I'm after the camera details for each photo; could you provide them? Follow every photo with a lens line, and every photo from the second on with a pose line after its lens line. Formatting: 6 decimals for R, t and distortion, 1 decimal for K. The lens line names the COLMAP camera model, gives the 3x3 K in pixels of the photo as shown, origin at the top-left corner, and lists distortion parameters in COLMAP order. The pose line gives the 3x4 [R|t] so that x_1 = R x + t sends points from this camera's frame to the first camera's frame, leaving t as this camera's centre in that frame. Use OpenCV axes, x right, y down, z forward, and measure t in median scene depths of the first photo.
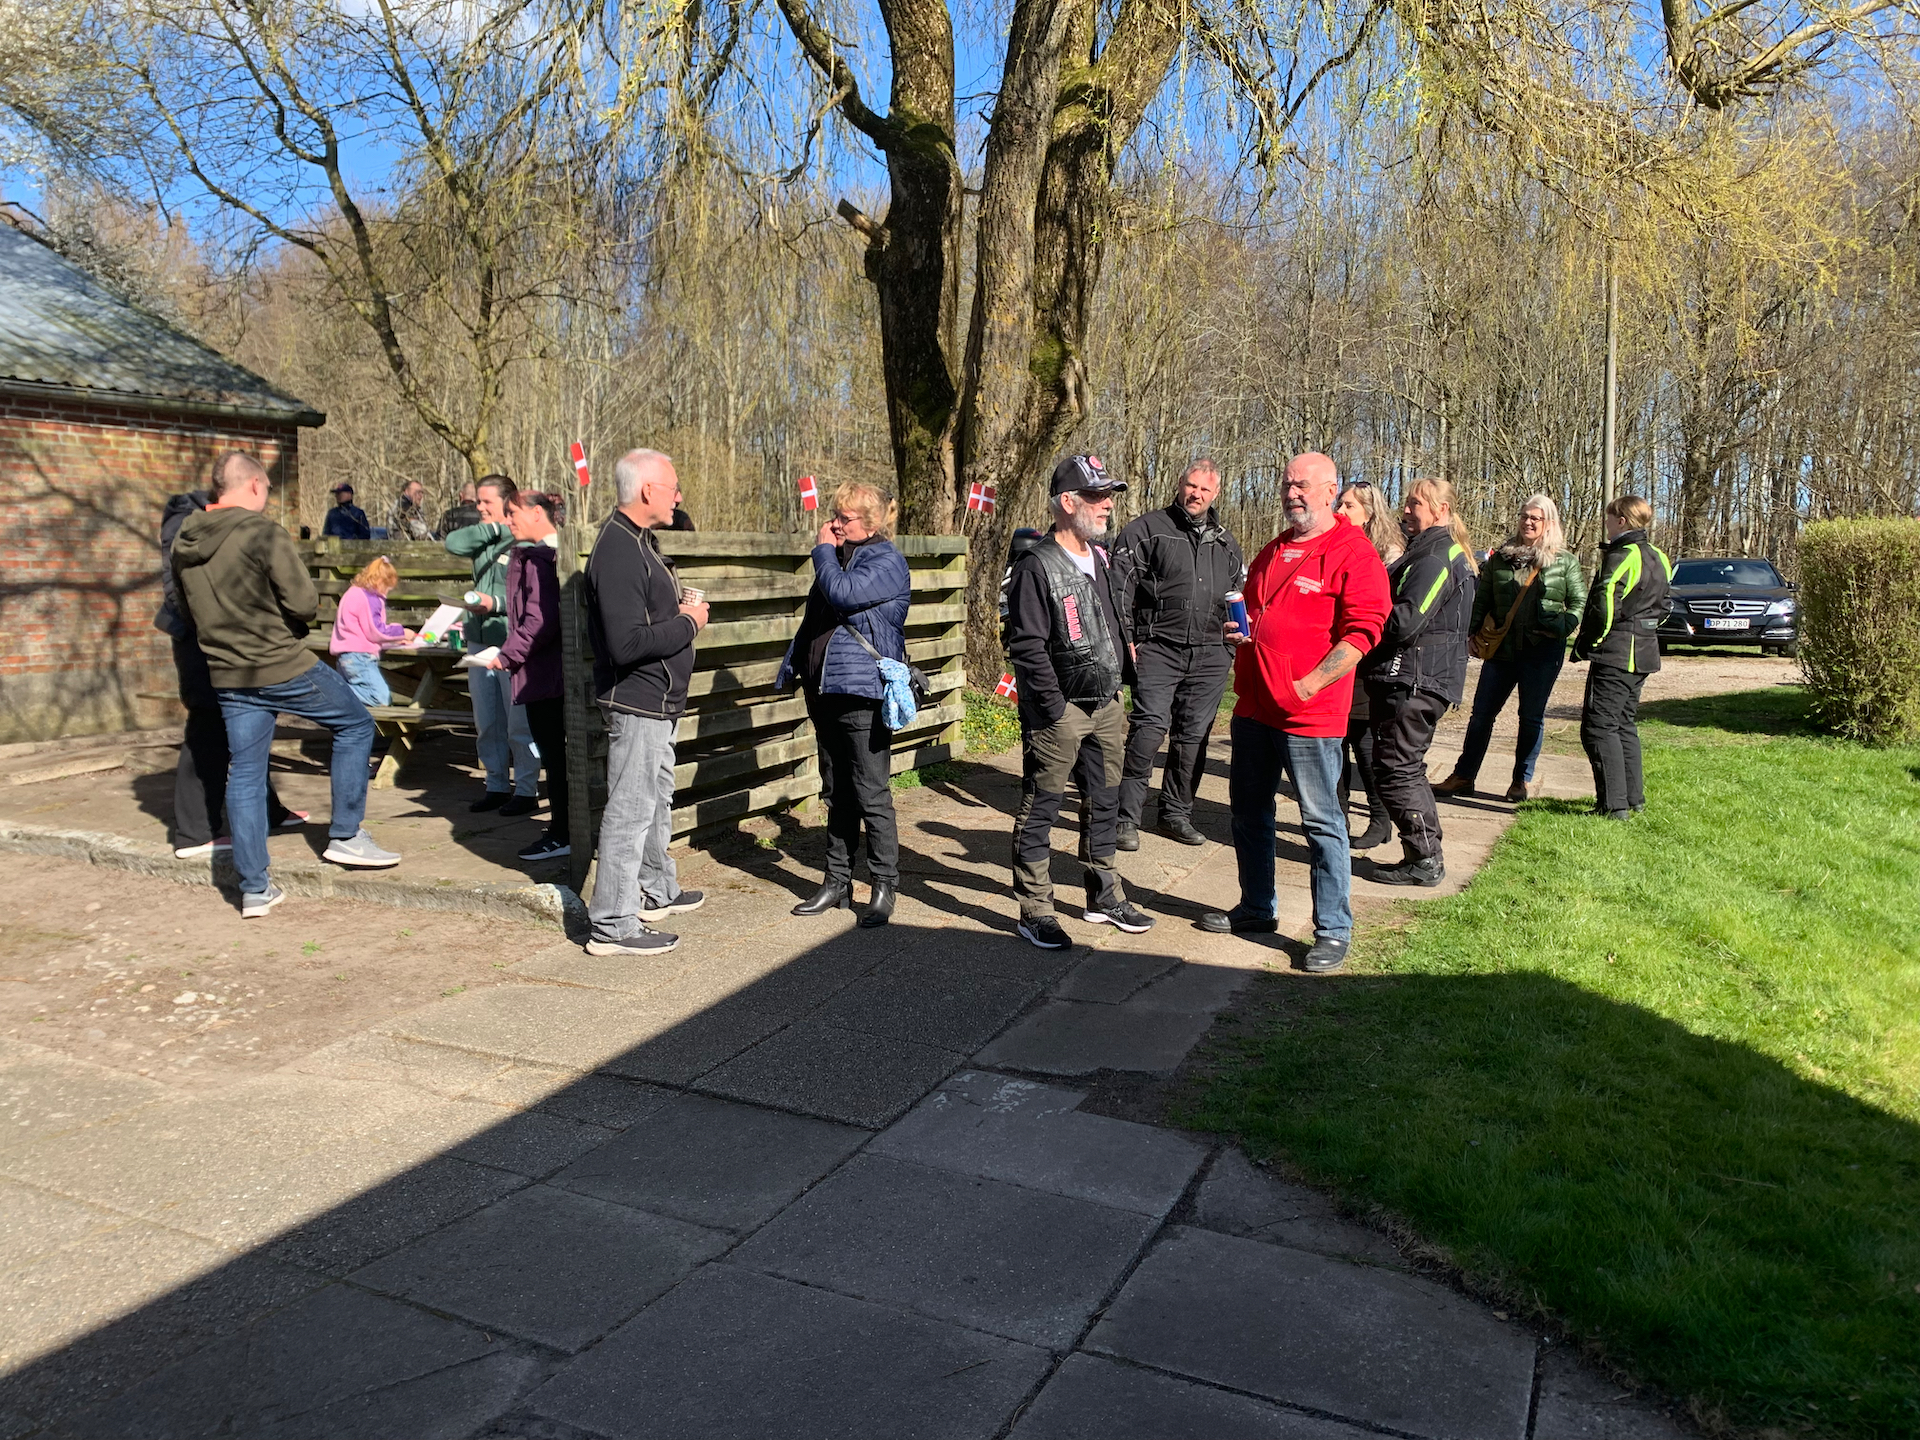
lens RADIAL K [[1470.1, 0, 963.3], [0, 1470.1, 736.0], [0, 0, 1]] dist [0.031893, -0.038169]
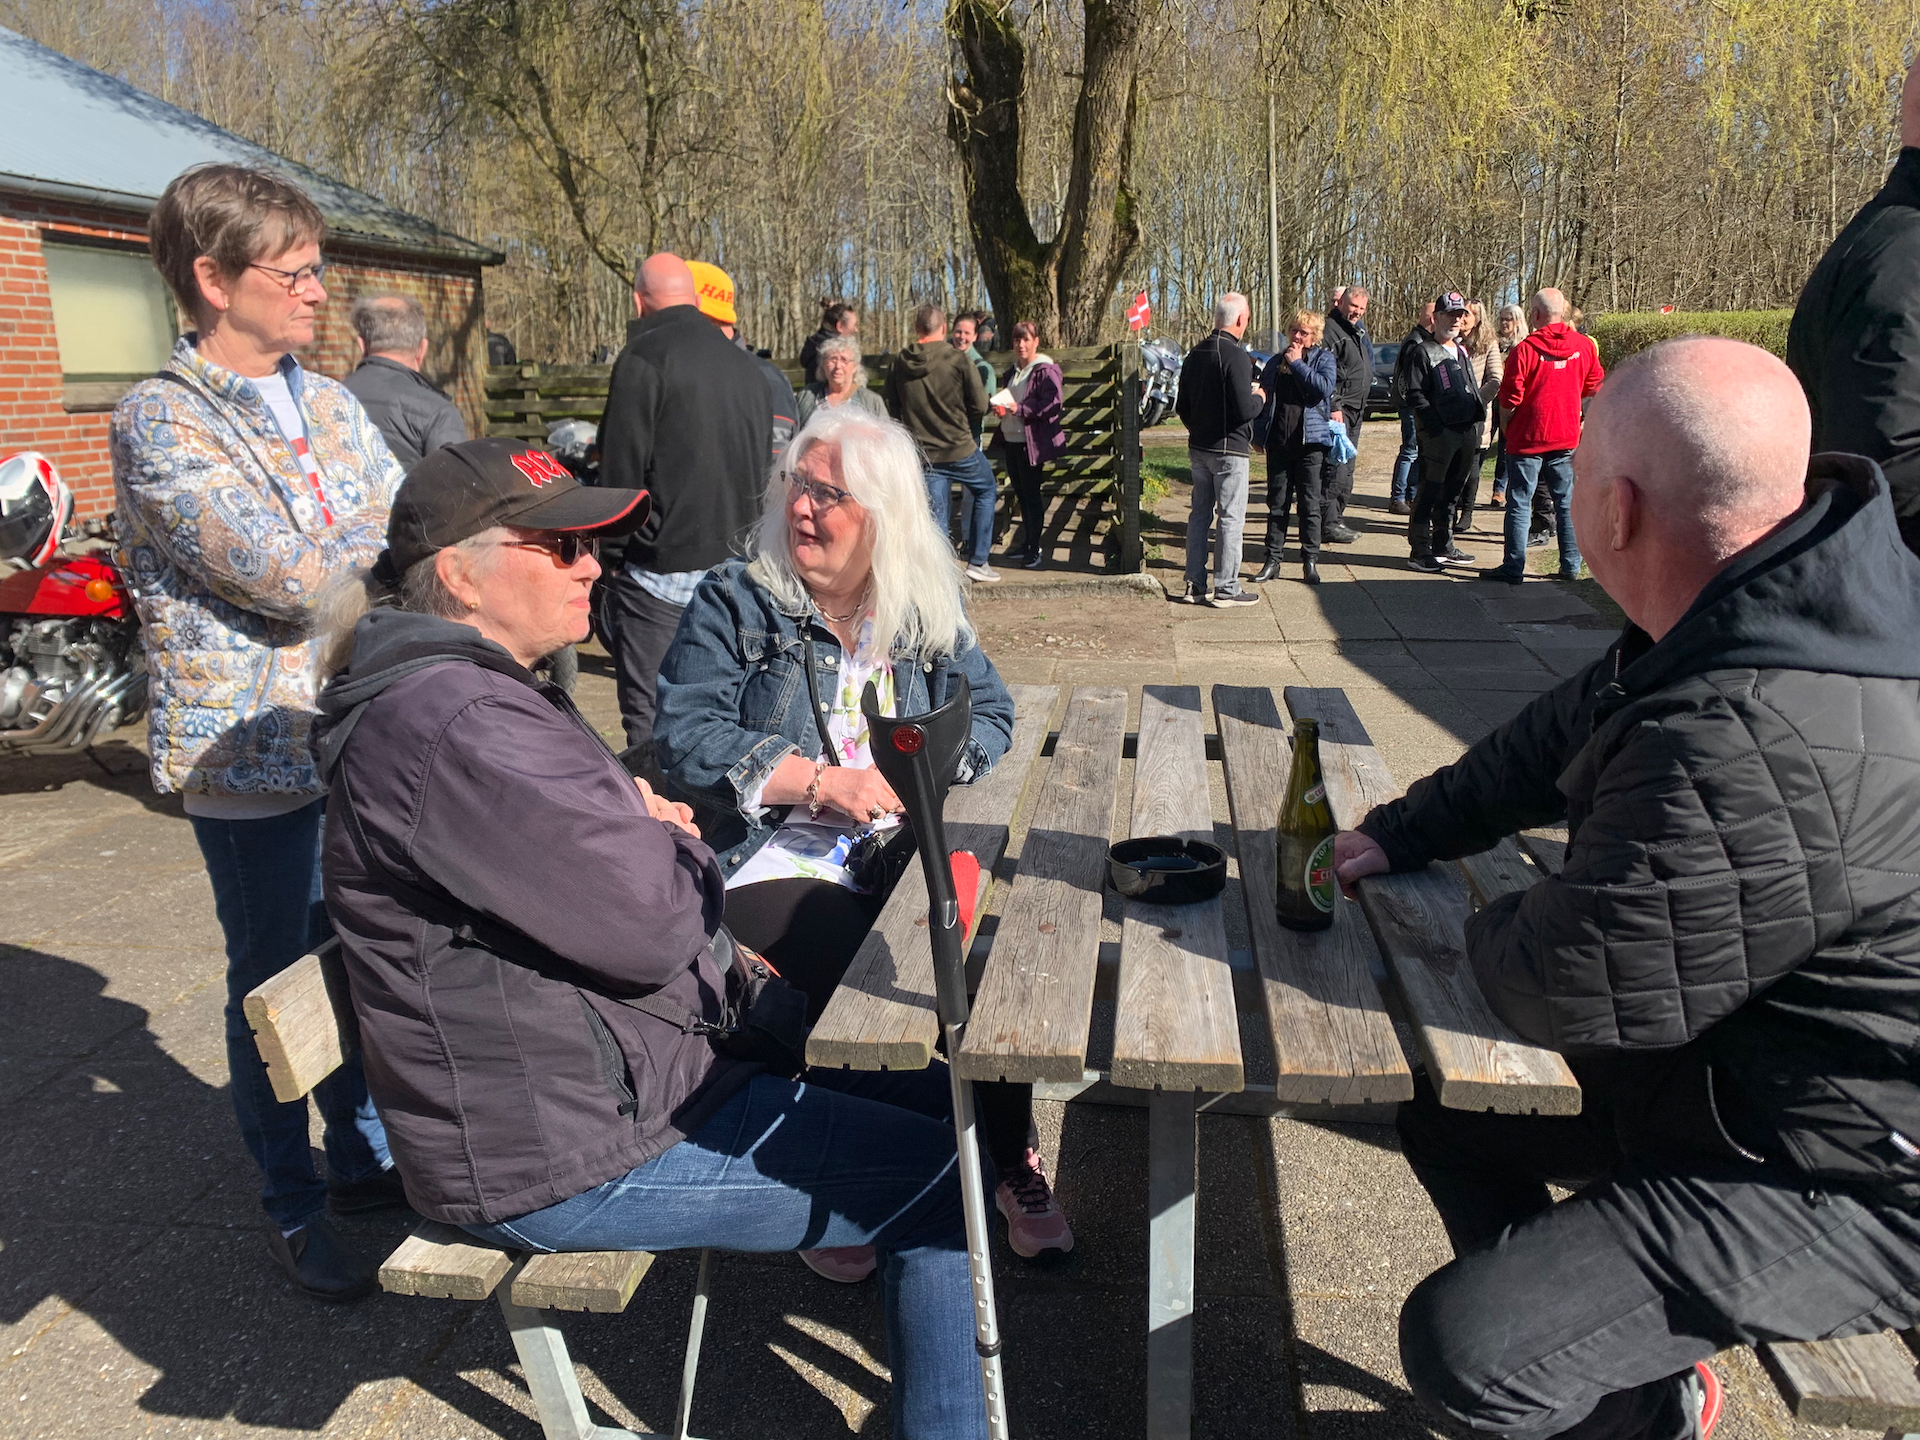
lens RADIAL K [[1470.1, 0, 956.9], [0, 1470.1, 716.2], [0, 0, 1]] dist [0.031893, -0.038169]
pose [[0.951530, -0.106854, 0.288396, -0.537012], [0.071613, 0.988909, 0.130121, 0.017560], [-0.299101, -0.103161, 0.948629, -0.278493]]
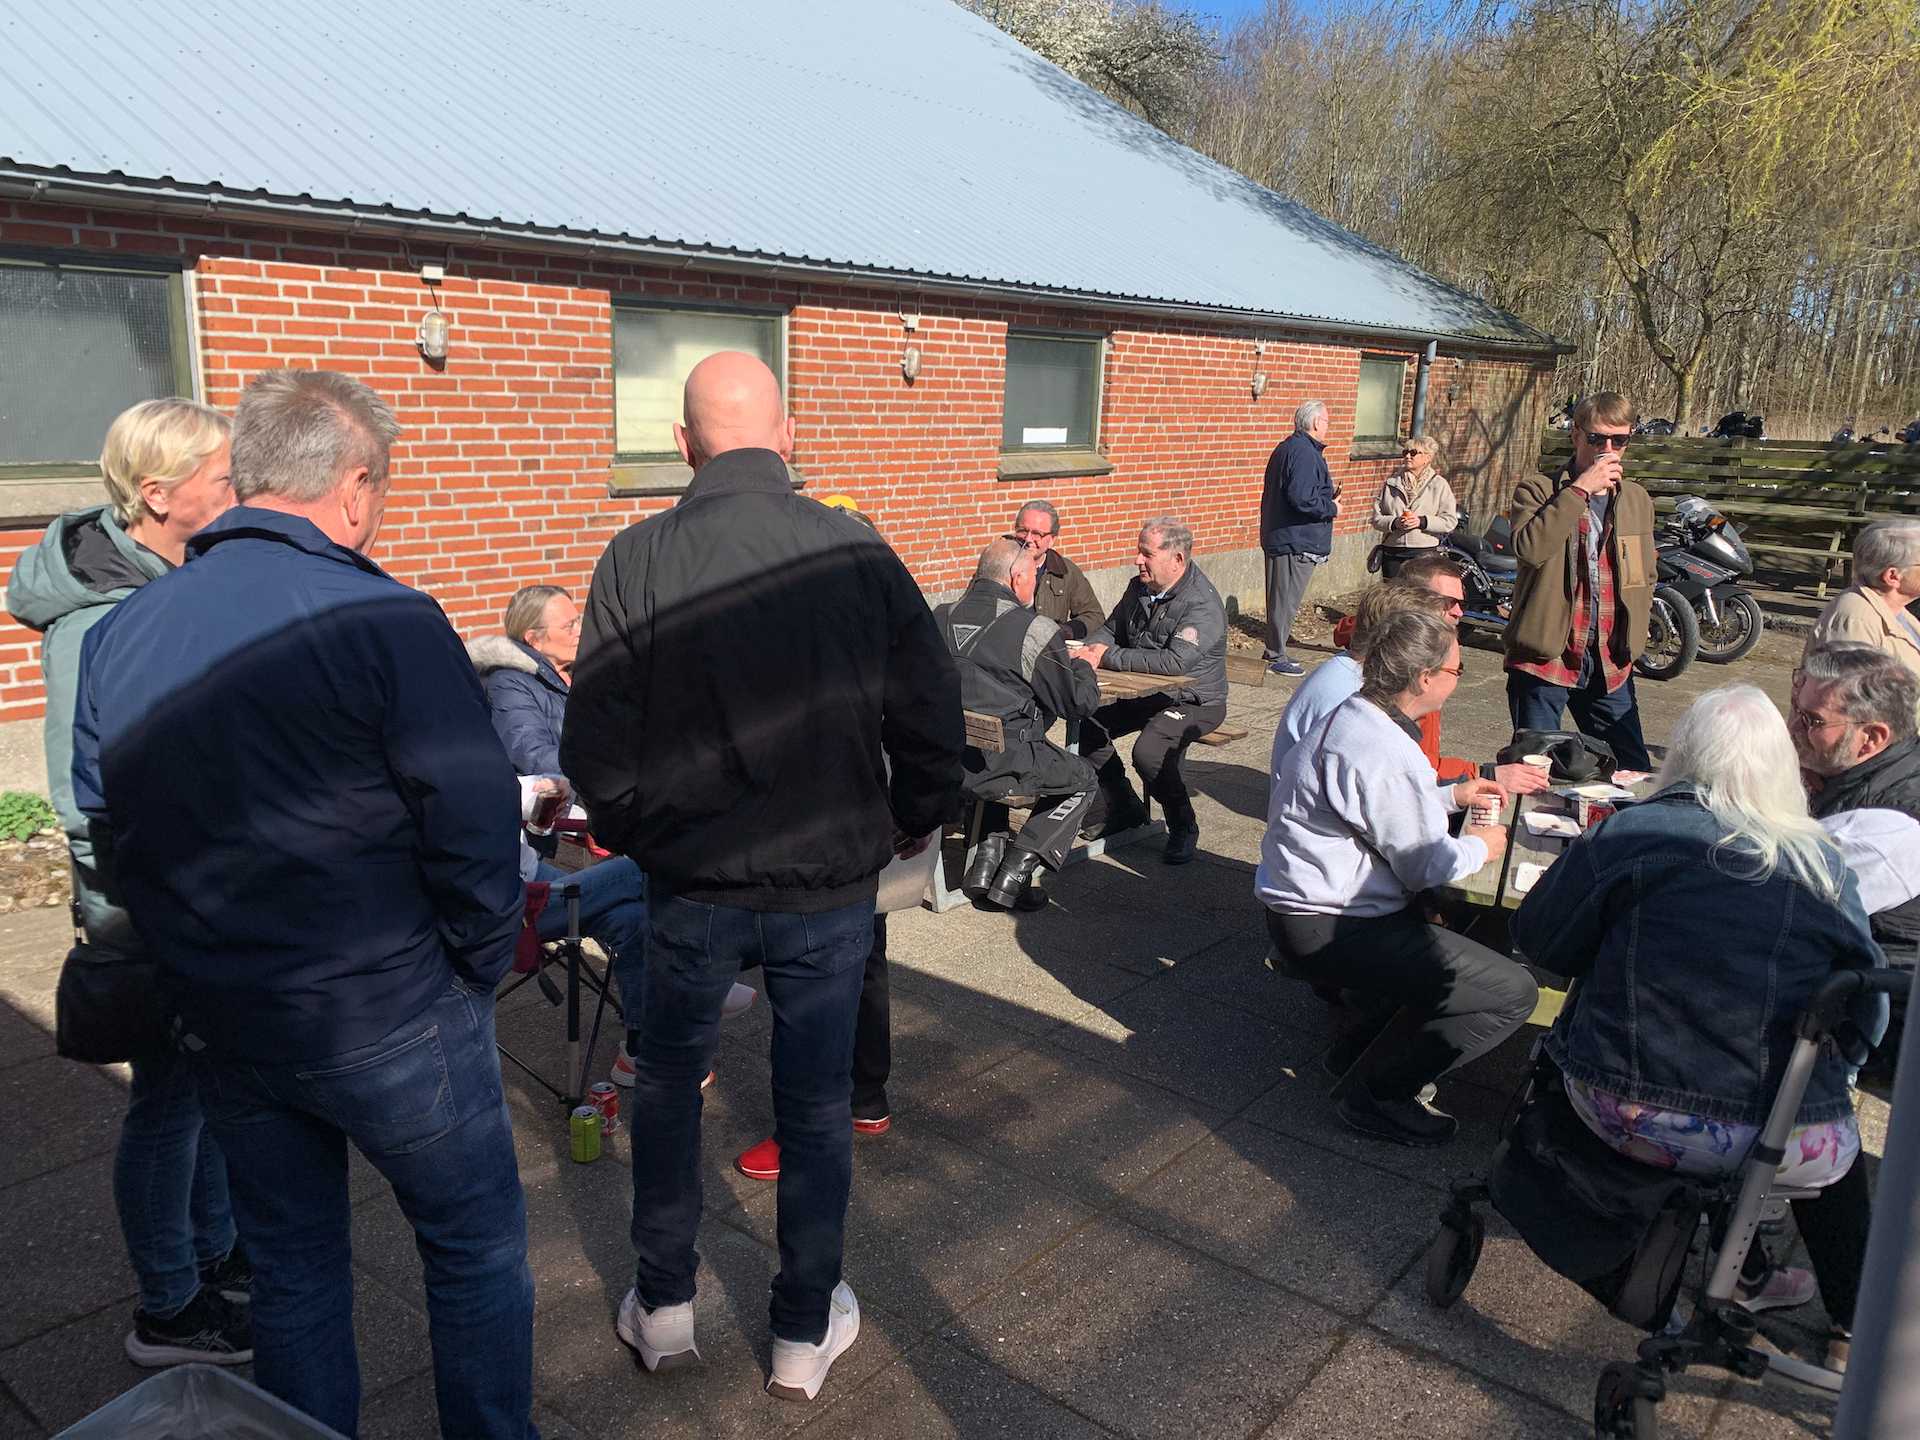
lens RADIAL K [[1470.1, 0, 962.3], [0, 1470.1, 735.8], [0, 0, 1]] dist [0.031893, -0.038169]
pose [[0.969754, 0.077783, -0.231360, -0.761983], [-0.048374, 0.990310, 0.130178, 0.013767], [0.239244, -0.115049, 0.964119, -0.761747]]
